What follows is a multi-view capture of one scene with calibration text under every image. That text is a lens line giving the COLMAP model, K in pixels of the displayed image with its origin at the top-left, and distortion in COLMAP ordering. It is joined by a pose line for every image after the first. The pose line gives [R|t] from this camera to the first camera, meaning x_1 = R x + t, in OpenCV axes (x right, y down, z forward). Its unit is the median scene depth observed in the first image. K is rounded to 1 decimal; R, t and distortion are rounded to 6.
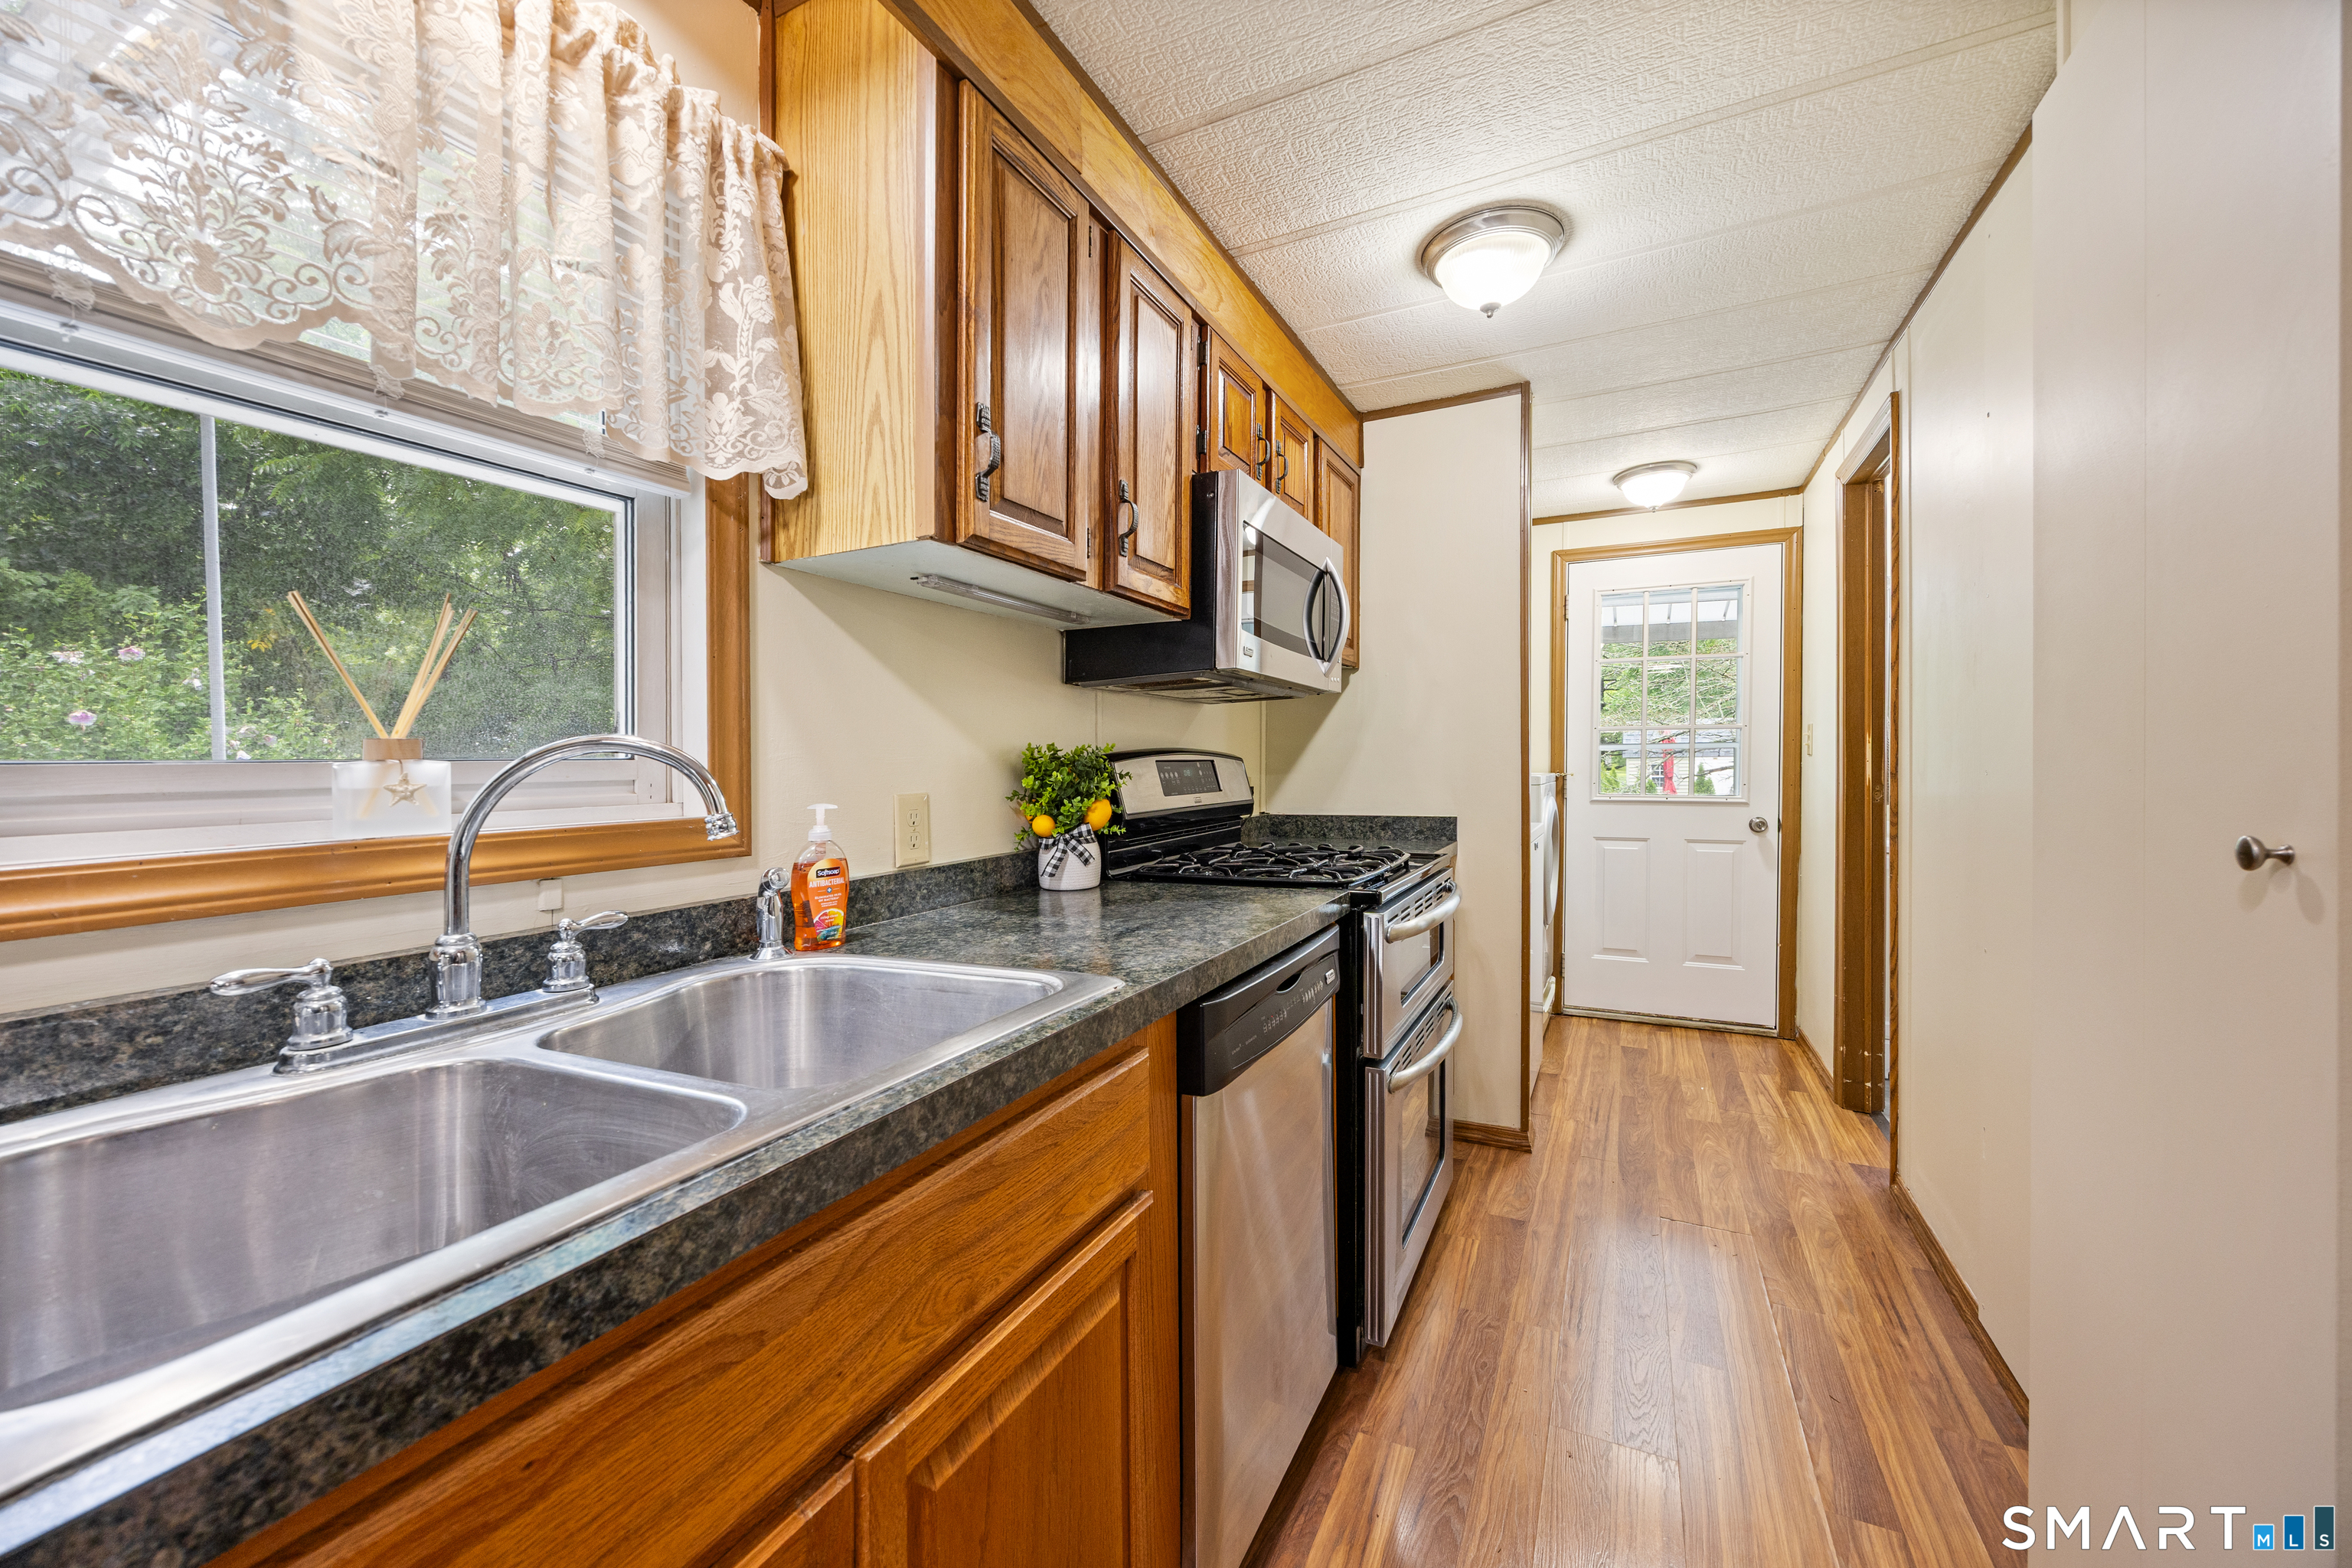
lens RADIAL K [[939.4, 0, 1127.4], [0, 939.4, 787.8], [0, 0, 1]] dist [0.002481, 0.000126]
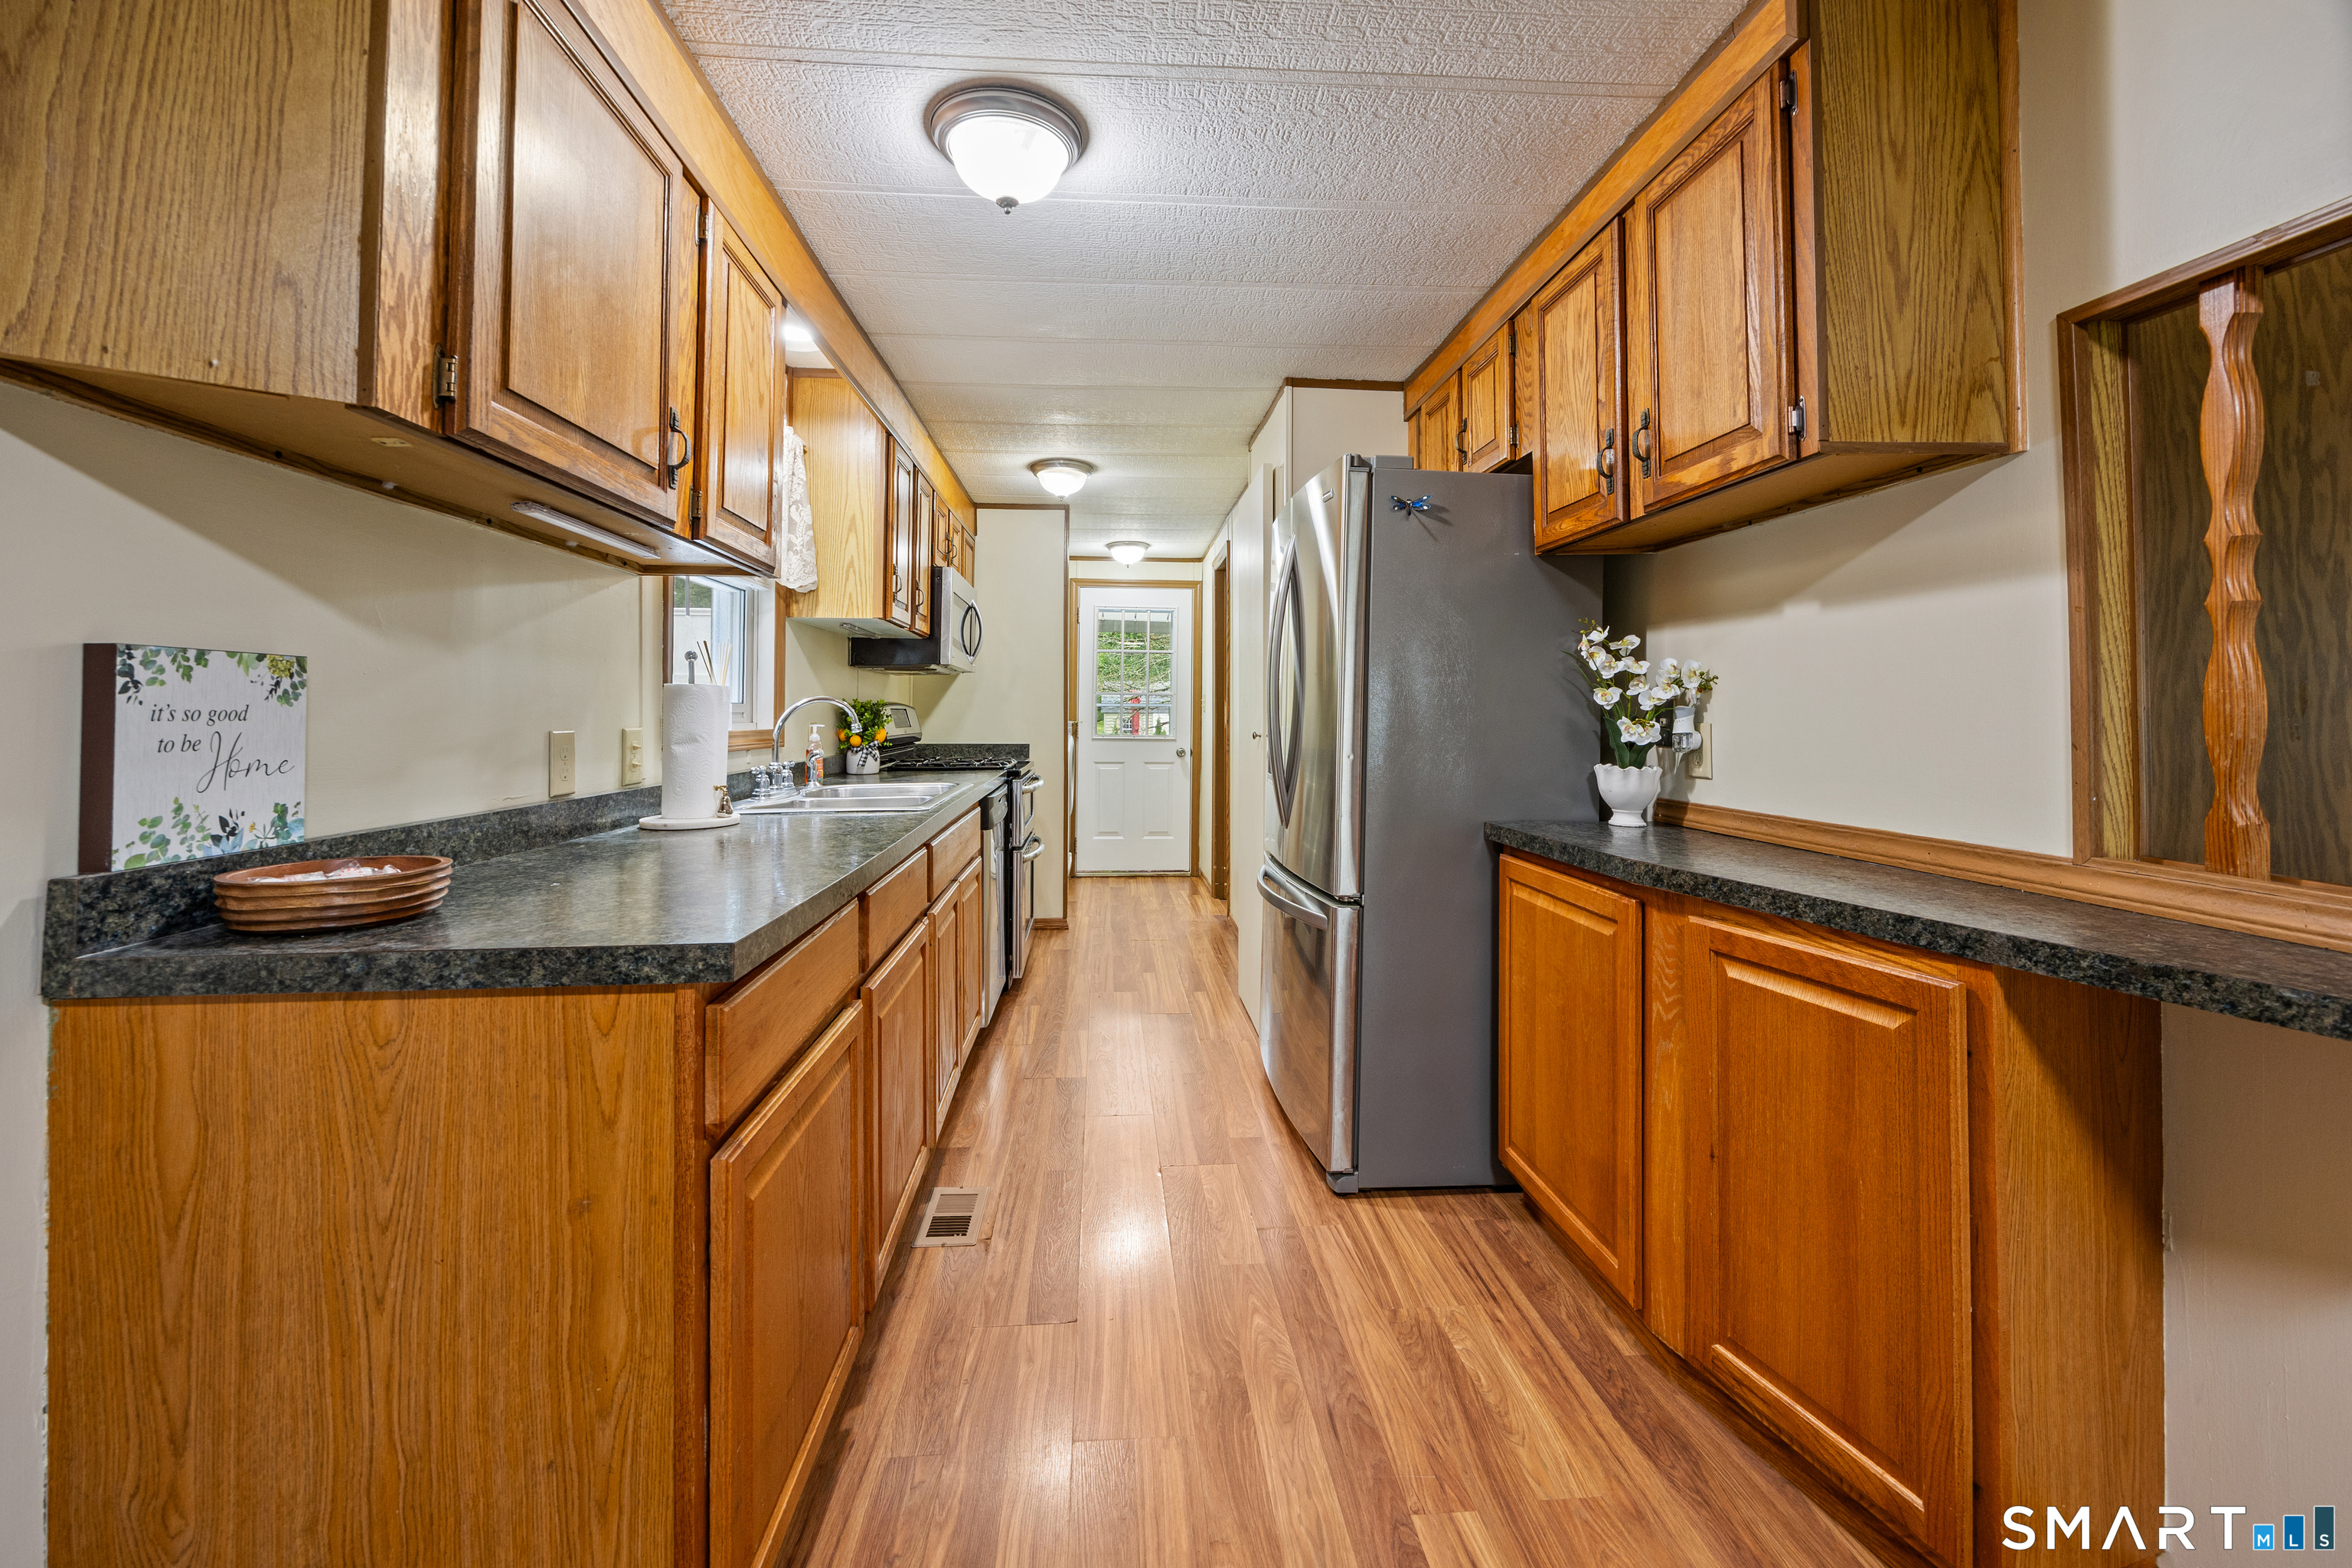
lens RADIAL K [[954.0, 0, 1176.7], [0, 954.0, 716.4], [0, 0, 1]] dist [-0.005627, 0.000133]
pose [[0.844642, 0.012861, 0.535177, -0.362073], [0.000673, 0.999685, -0.025085, 0.024399], [-0.535331, 0.021548, 0.844367, -0.632849]]
